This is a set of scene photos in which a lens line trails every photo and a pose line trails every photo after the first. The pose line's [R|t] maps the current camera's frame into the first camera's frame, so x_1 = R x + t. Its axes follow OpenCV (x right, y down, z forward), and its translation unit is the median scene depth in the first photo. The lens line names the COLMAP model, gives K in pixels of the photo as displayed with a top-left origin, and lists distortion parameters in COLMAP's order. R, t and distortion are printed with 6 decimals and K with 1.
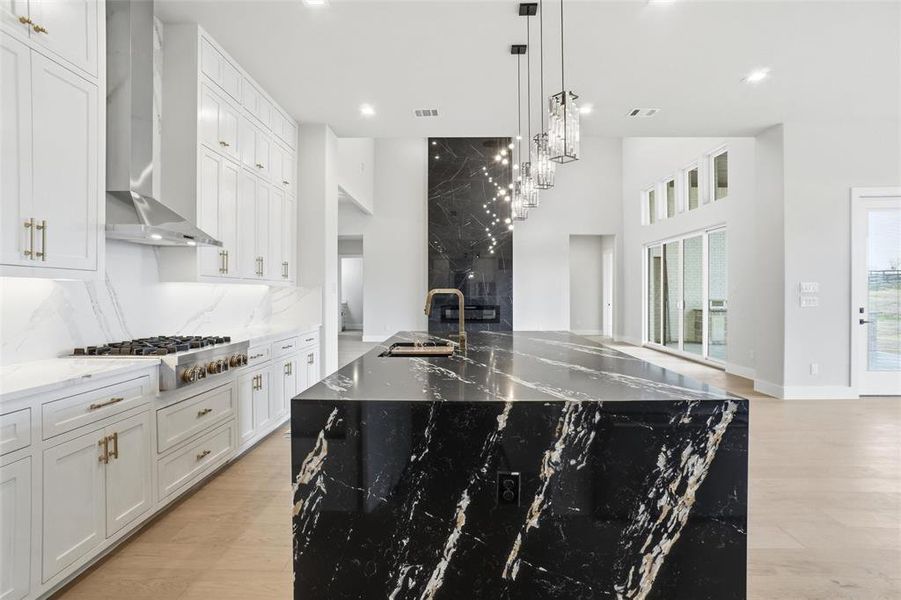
lens RADIAL K [[475.0, 0, 457.1], [0, 475.0, 291.5], [0, 0, 1]] dist [-0.067164, 0.037089]
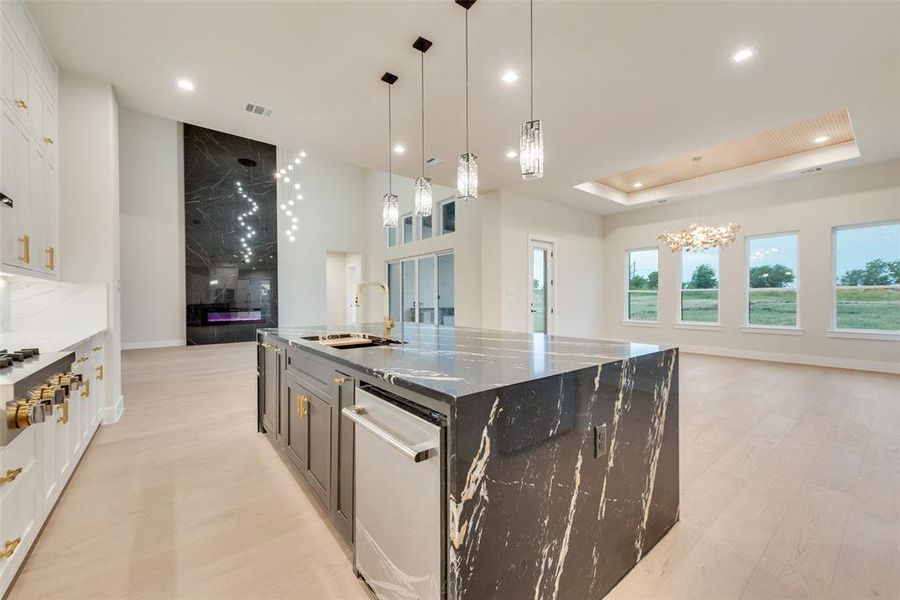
lens RADIAL K [[350.0, 0, 447.8], [0, 350.0, 299.5], [0, 0, 1]] dist [0.018881, -0.008487]
pose [[0.777174, -0.004591, 0.629269, -0.736586], [0.003508, 0.999989, 0.002963, 0.063547], [-0.629275, -0.000095, 0.777182, 0.550774]]
